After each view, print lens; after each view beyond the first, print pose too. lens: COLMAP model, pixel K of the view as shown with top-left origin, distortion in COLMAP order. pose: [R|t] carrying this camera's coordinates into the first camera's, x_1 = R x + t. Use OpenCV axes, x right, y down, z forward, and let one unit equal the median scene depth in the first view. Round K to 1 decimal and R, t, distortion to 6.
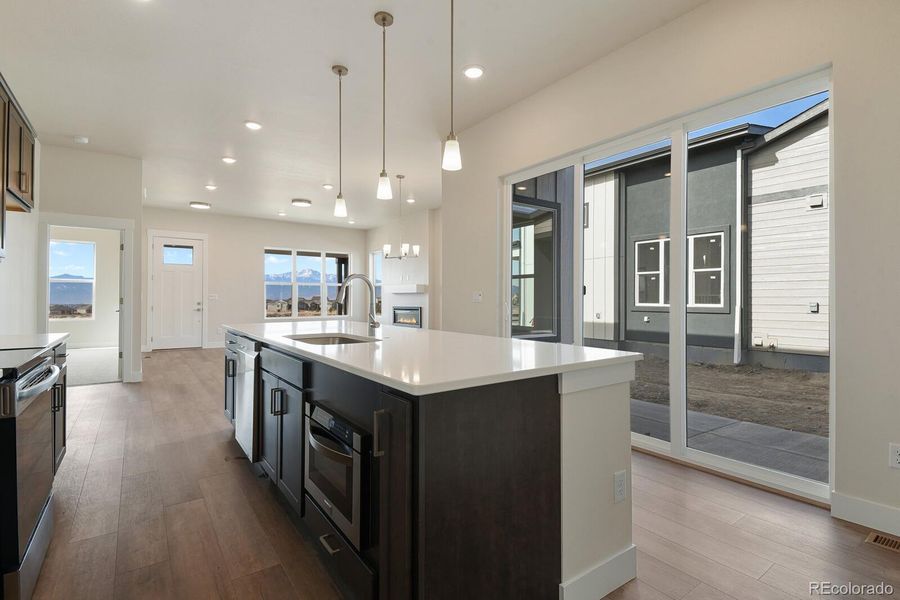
lens RADIAL K [[438.6, 0, 451.6], [0, 438.6, 297.9], [0, 0, 1]] dist [-0.005030, -0.001057]
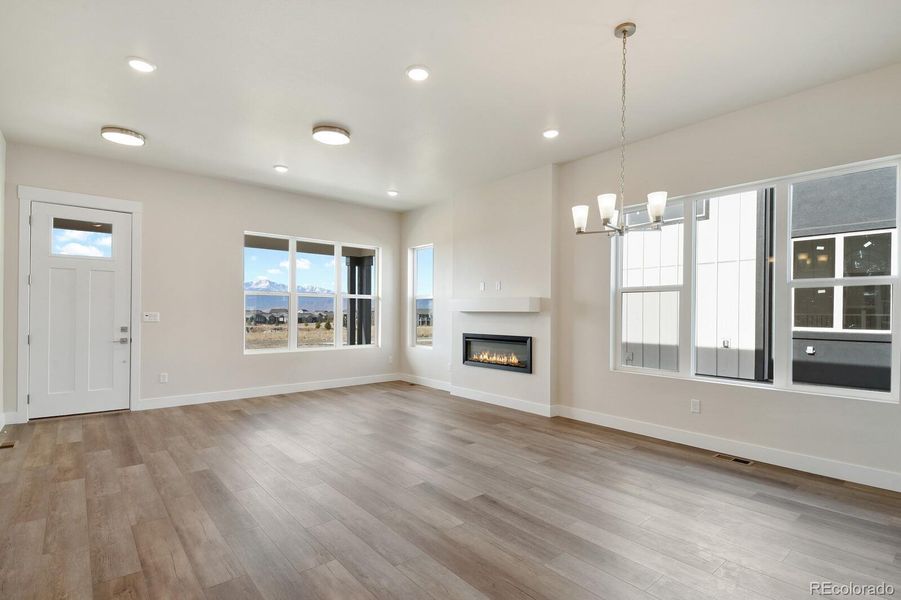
lens RADIAL K [[439.1, 0, 441.7], [0, 439.1, 313.2], [0, 0, 1]] dist [-0.005030, -0.001057]
pose [[0.997422, 0.005428, 0.071557, -0.191942], [-0.005784, 0.999972, 0.004771, -0.010573], [-0.071529, -0.005172, 0.997425, 0.370510]]
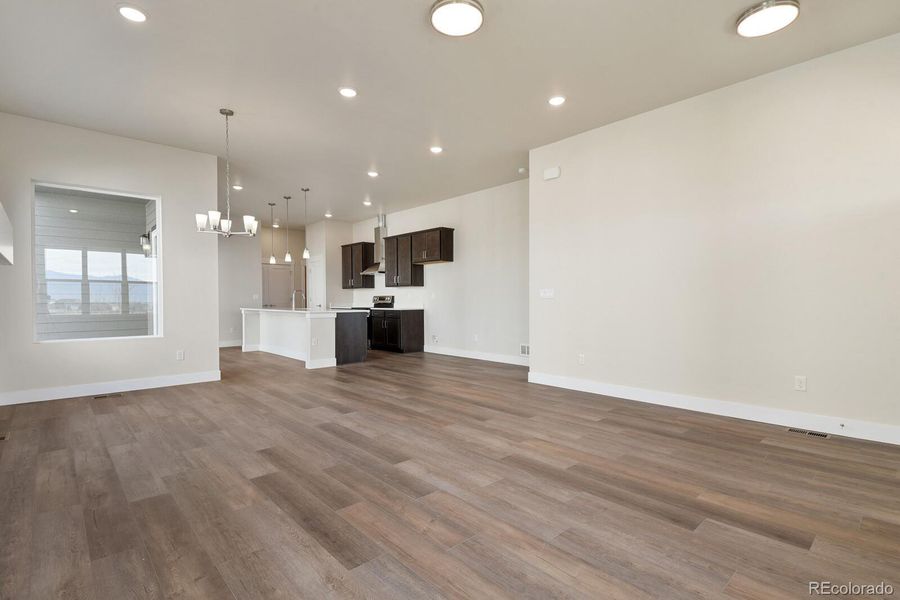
lens RADIAL K [[438.6, 0, 449.3], [0, 438.6, 301.1], [0, 0, 1]] dist [-0.005030, -0.001057]
pose [[-0.991271, -0.001969, -0.131827, -0.224443], [-0.002370, 0.999993, 0.002890, 0.006475], [0.131820, 0.003177, -0.991269, 1.121187]]
